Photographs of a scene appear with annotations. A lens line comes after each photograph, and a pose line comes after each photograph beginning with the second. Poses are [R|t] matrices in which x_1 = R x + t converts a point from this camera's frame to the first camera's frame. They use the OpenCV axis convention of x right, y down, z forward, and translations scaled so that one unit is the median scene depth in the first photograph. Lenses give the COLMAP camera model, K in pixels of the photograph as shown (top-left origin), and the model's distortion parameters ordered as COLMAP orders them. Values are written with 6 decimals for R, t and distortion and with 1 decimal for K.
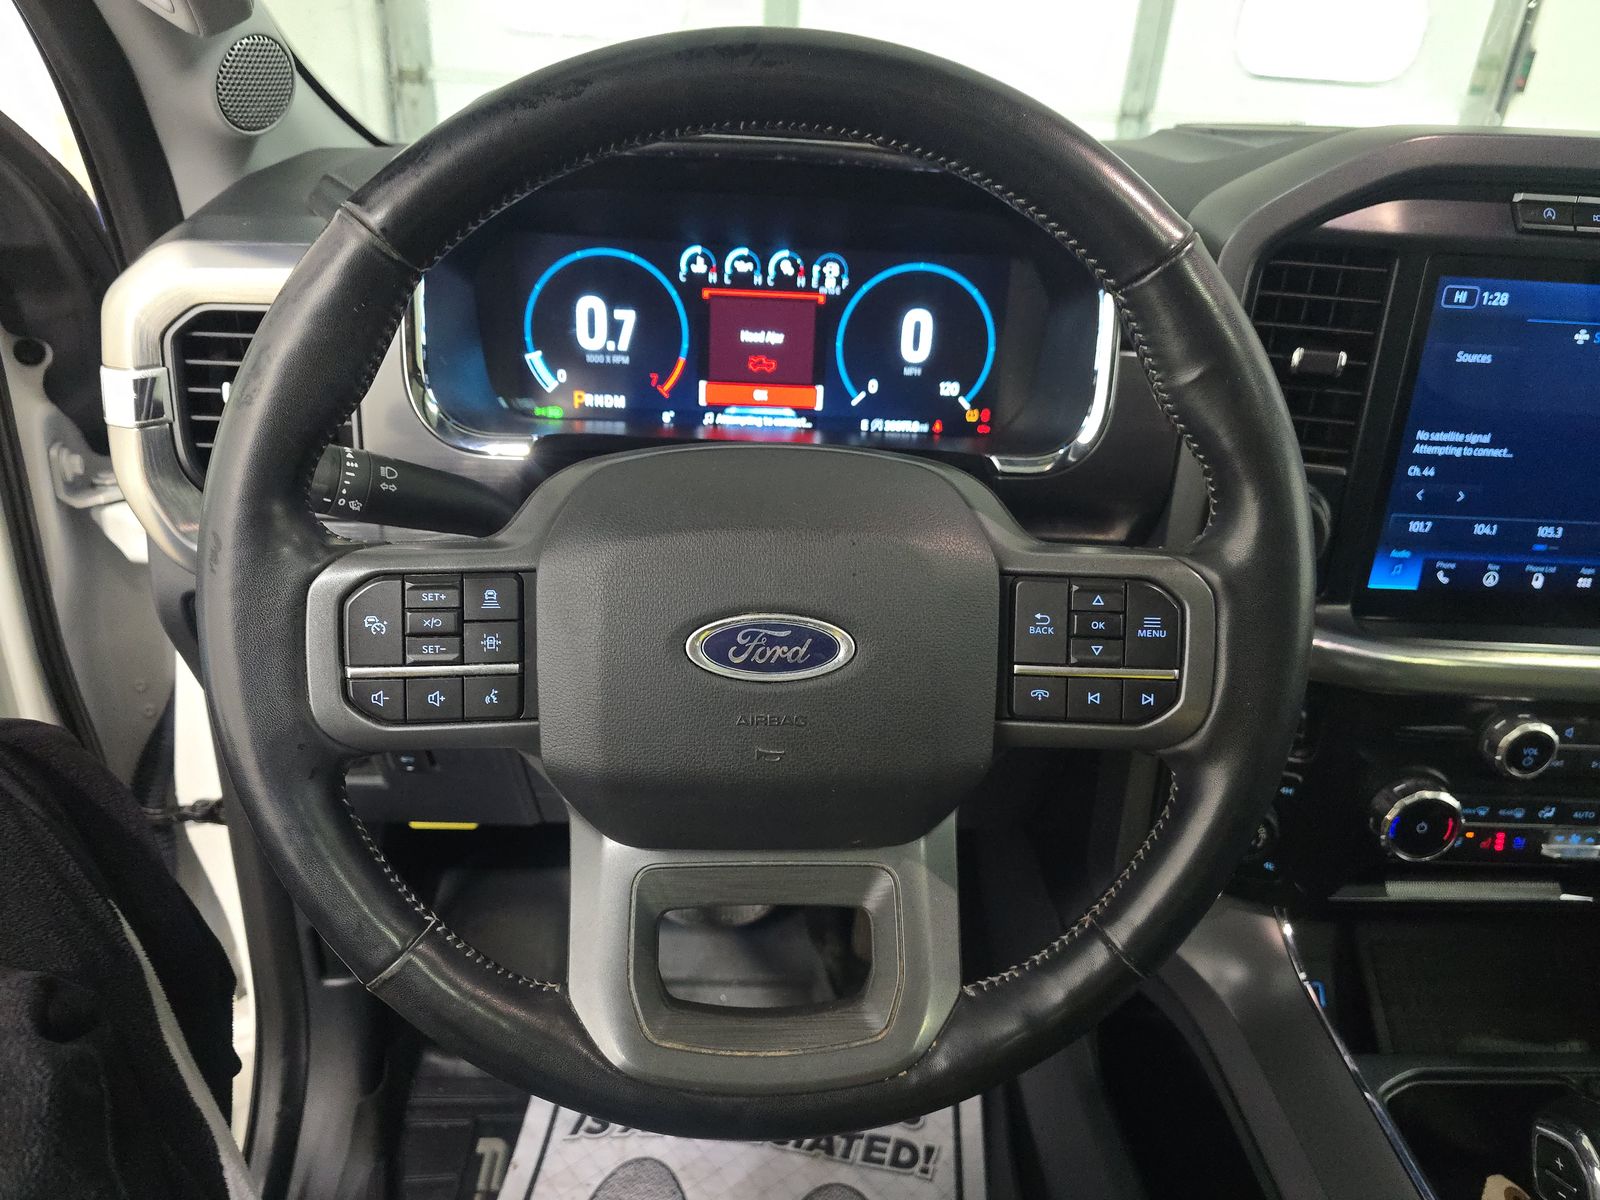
lens RADIAL K [[1075.2, 0, 800.0], [0, 1075.2, 600.0], [0, 0, 1]] dist [0.004415, -0.000834]
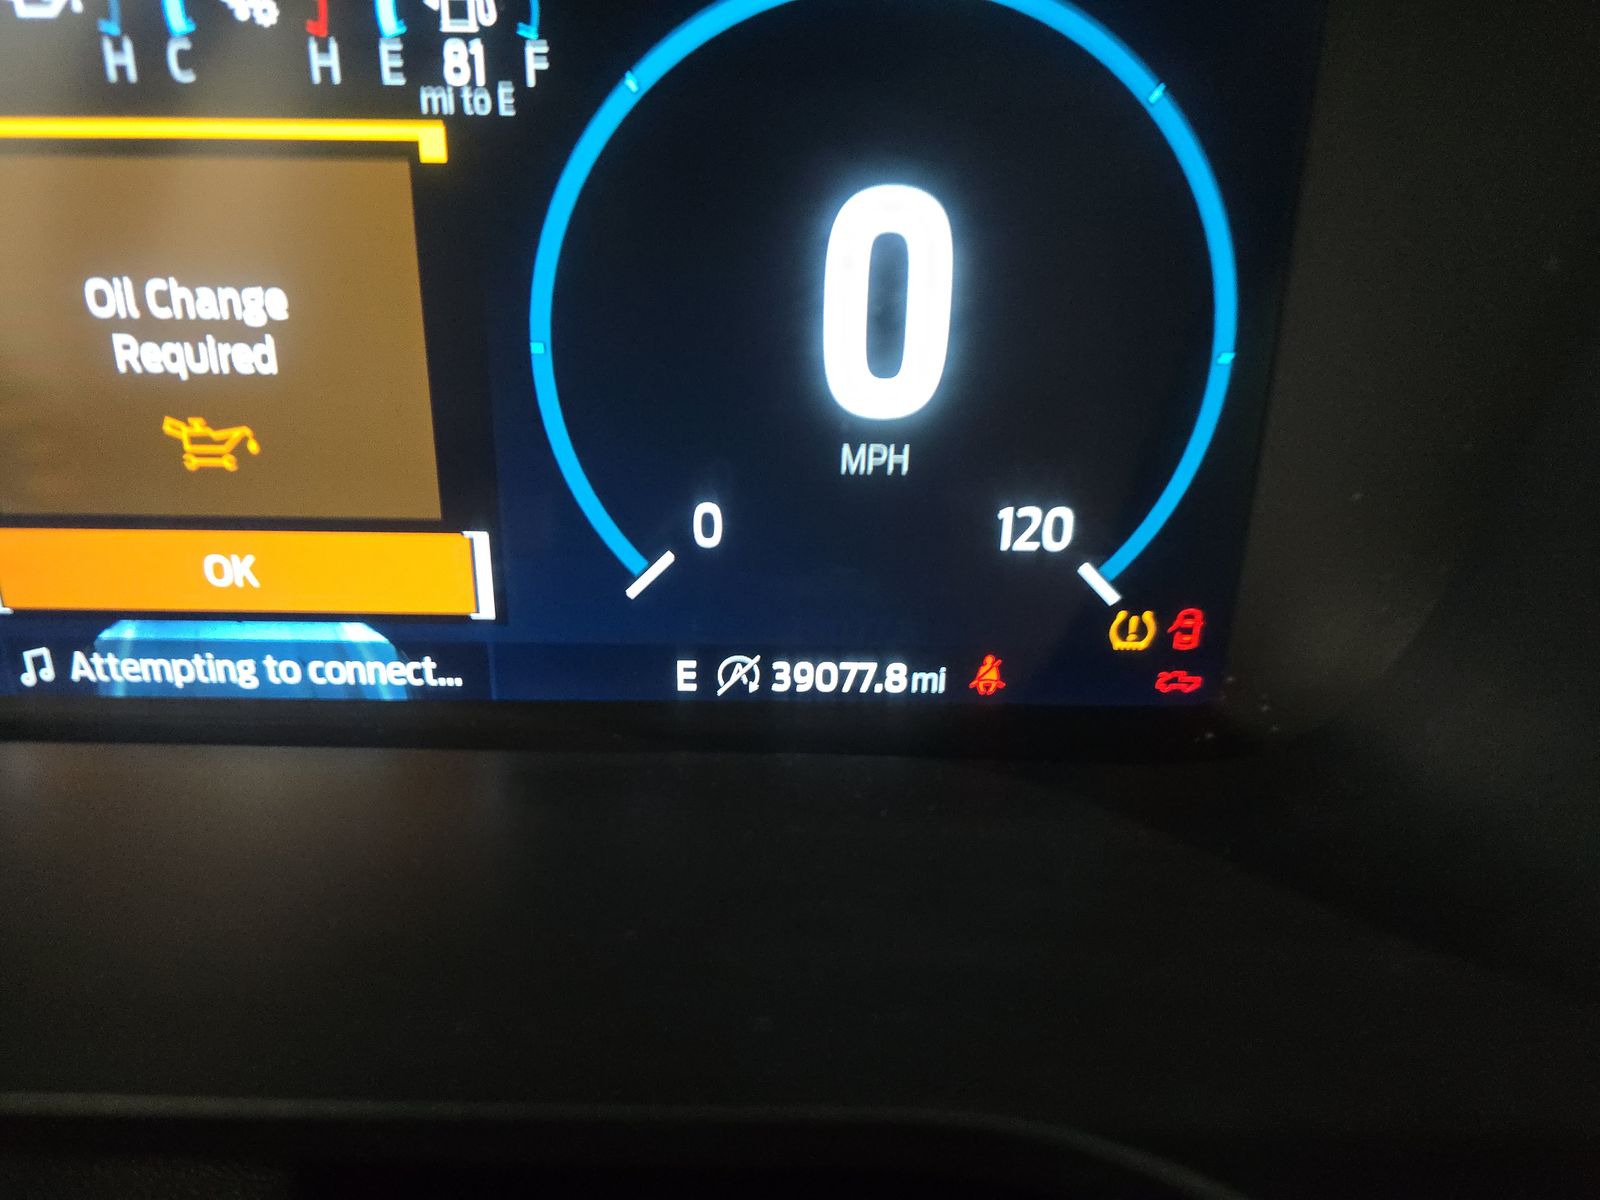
lens RADIAL K [[1075.2, 0, 800.0], [0, 1075.2, 600.0], [0, 0, 1]] dist [0.004415, -0.000834]
pose [[0.997103, -0.004211, -0.075952, 0.105898], [0.005117, 0.999918, 0.011742, -0.184907], [0.075896, -0.012096, 0.997042, 0.766089]]
